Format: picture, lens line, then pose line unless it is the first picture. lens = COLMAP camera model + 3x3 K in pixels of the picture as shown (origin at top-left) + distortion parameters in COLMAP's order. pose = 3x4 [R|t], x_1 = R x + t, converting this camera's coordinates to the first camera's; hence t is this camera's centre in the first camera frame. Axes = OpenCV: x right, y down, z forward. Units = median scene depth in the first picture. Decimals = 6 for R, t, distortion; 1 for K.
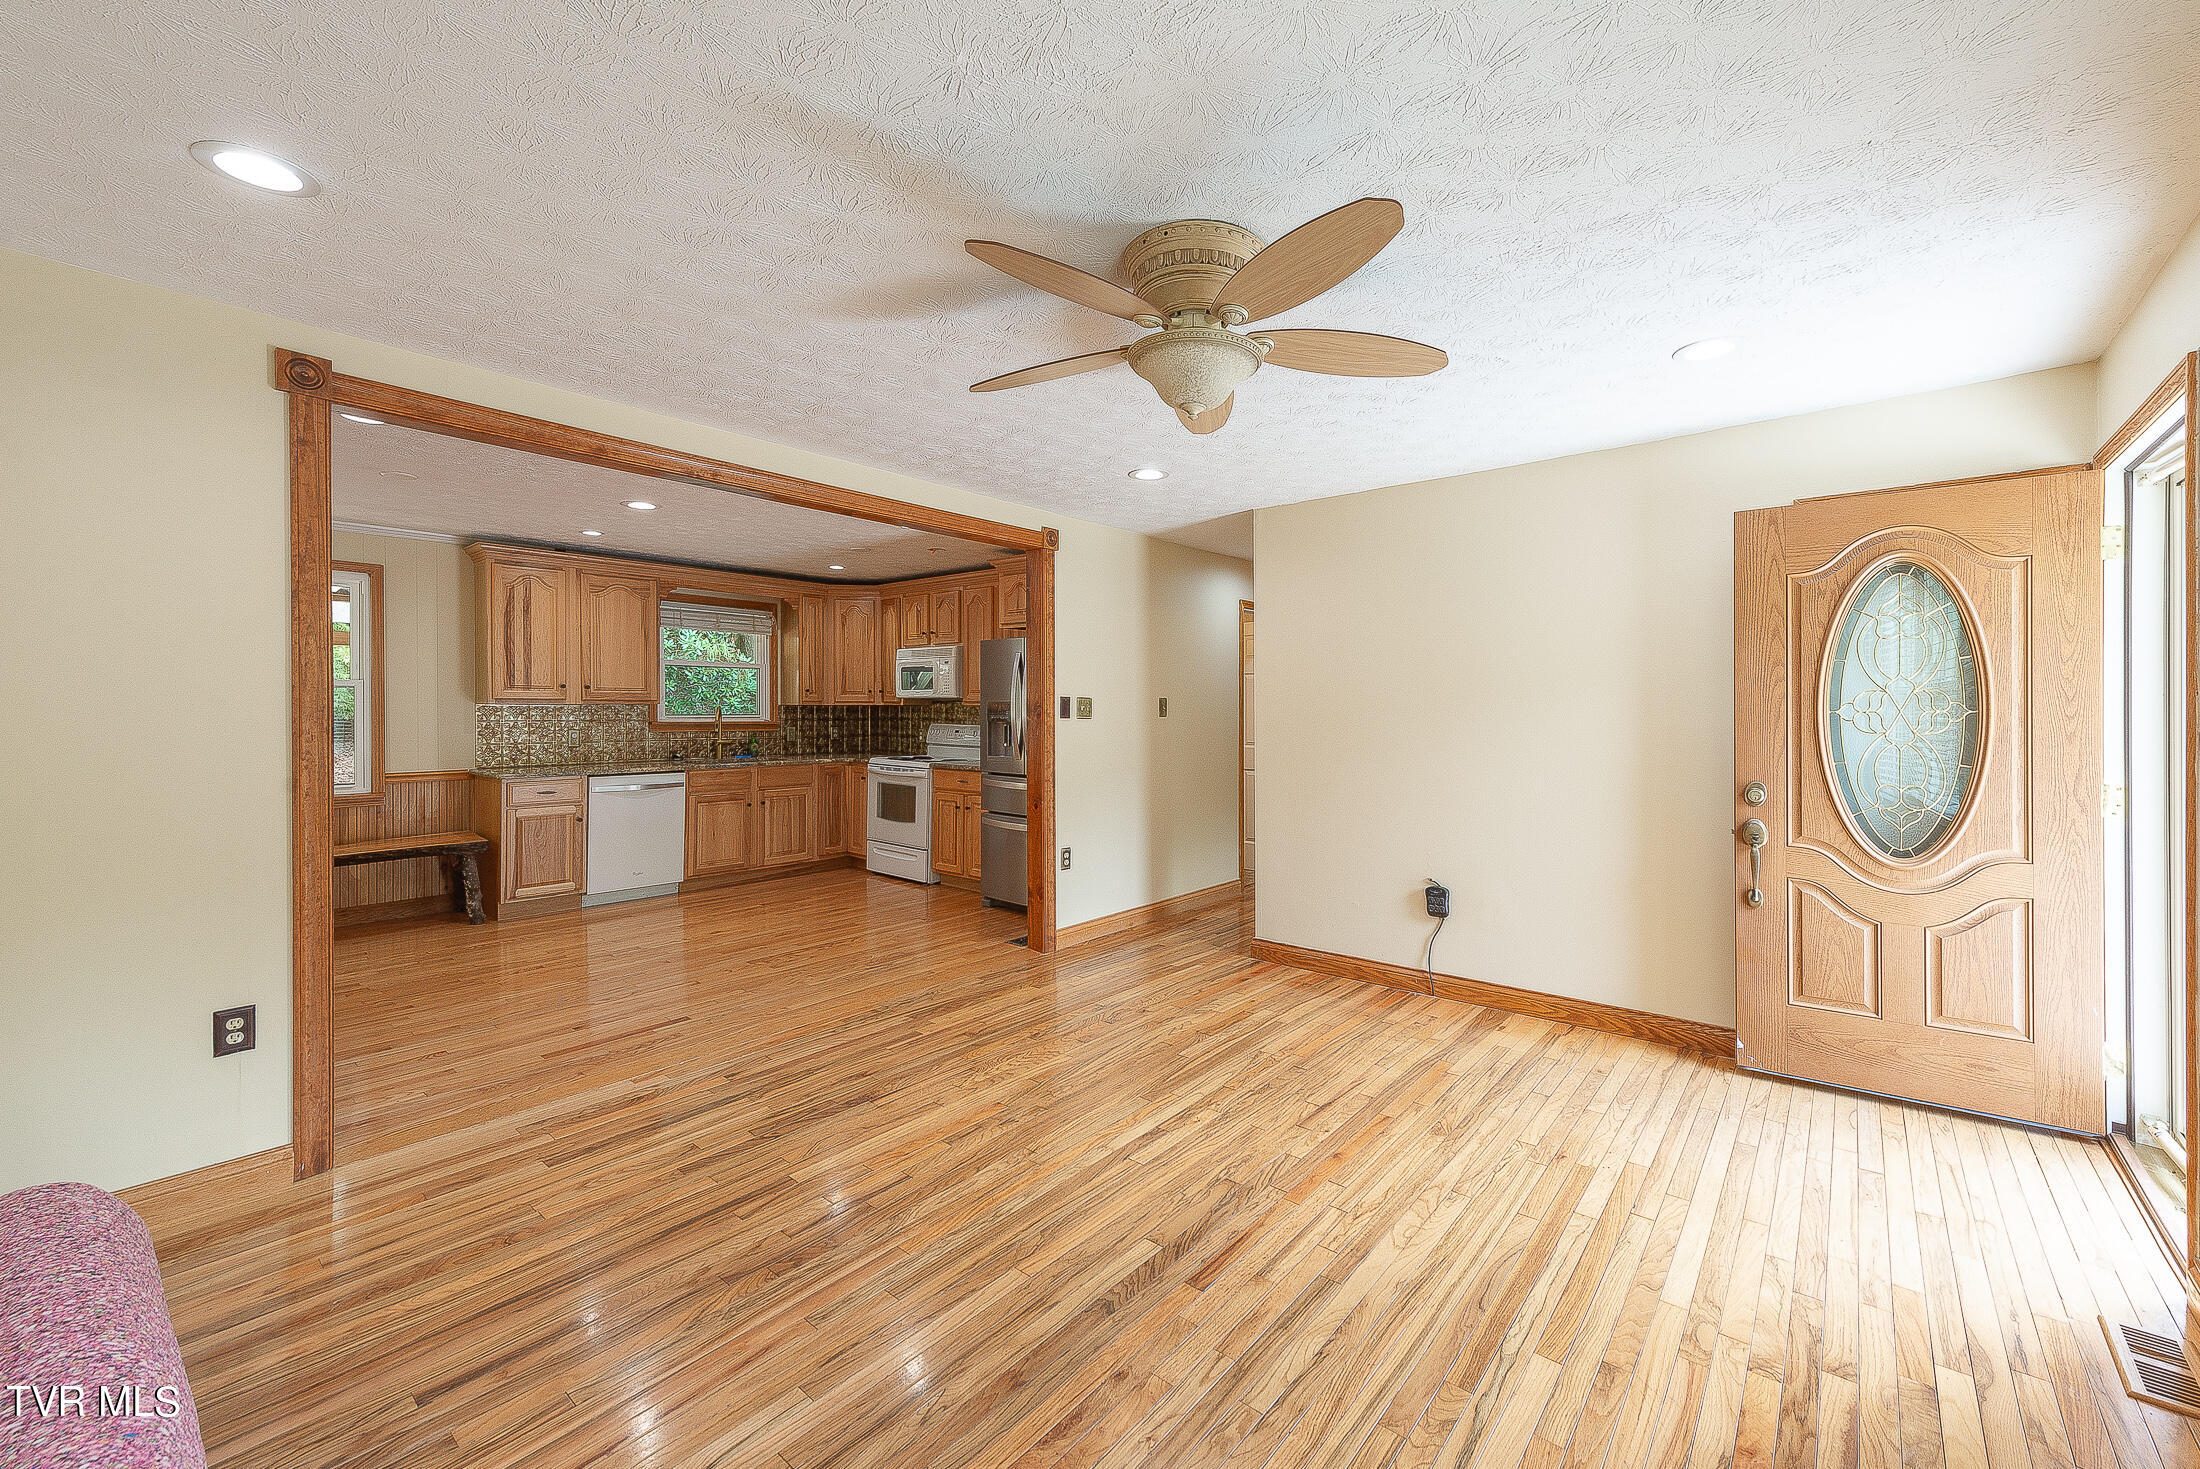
lens RADIAL K [[881.9, 0, 1090.3], [0, 881.9, 710.0], [0, 0, 1]] dist [0.011931, -0.004808]
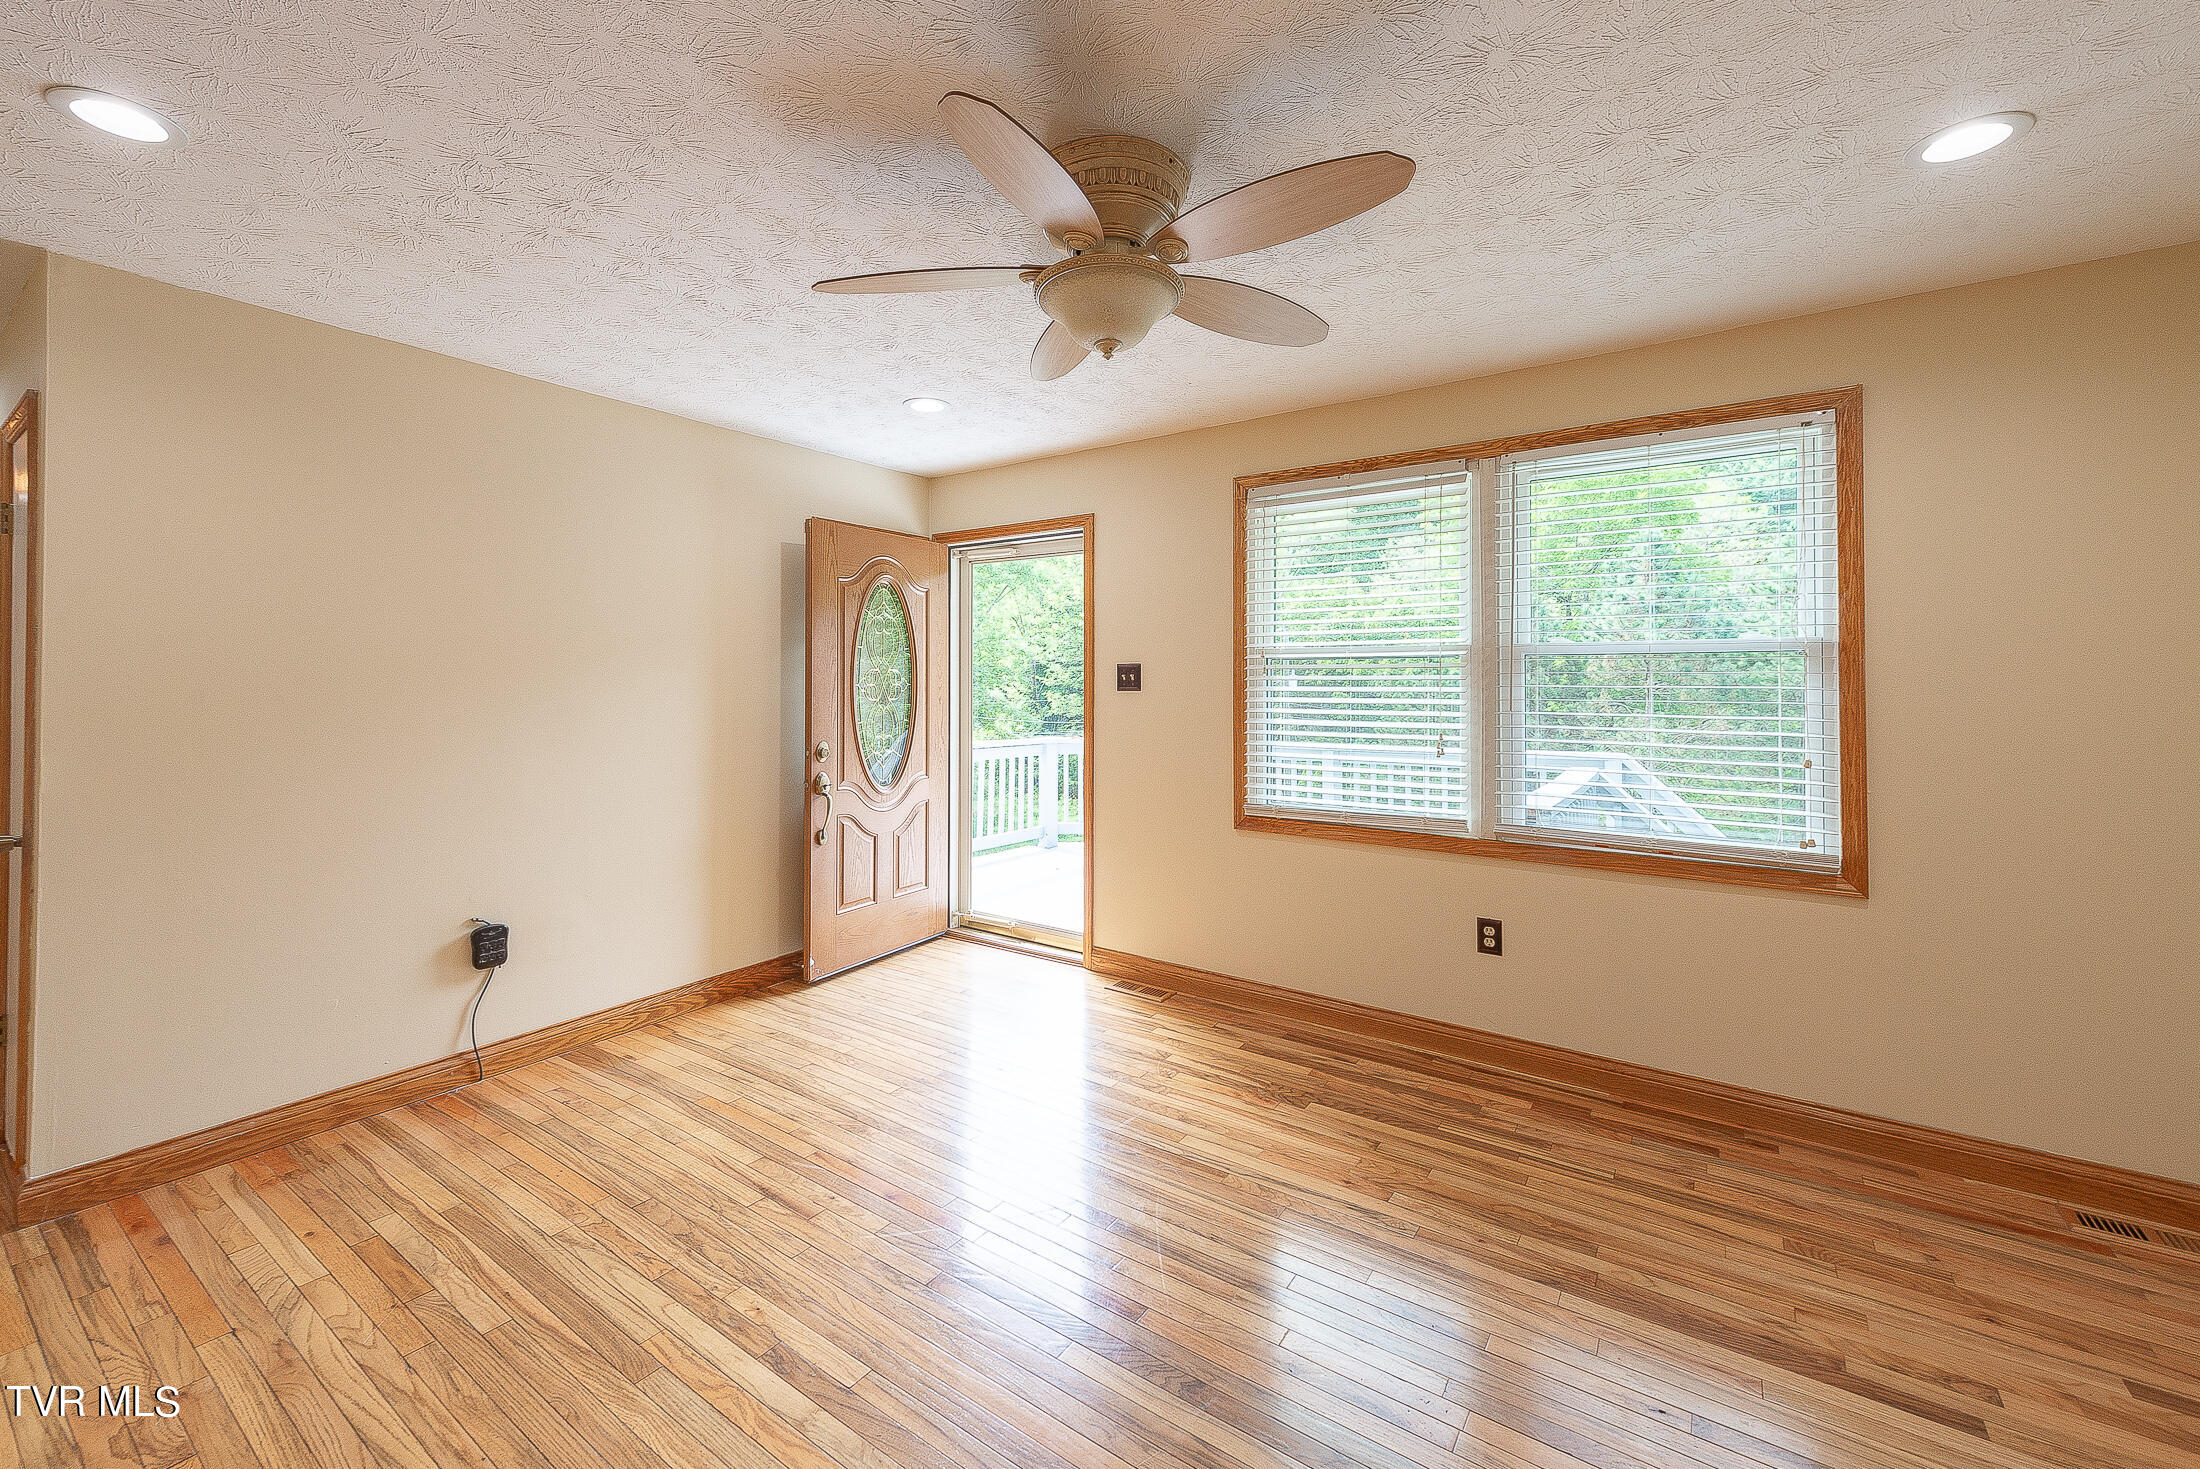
lens RADIAL K [[881.9, 0, 1119.3], [0, 881.9, 662.7], [0, 0, 1]] dist [0.011931, -0.004808]
pose [[-0.112818, 0.018679, 0.993440, -0.276145], [0.001406, 0.999825, -0.018640, -0.003570], [-0.993615, -0.000706, -0.112825, 0.384576]]
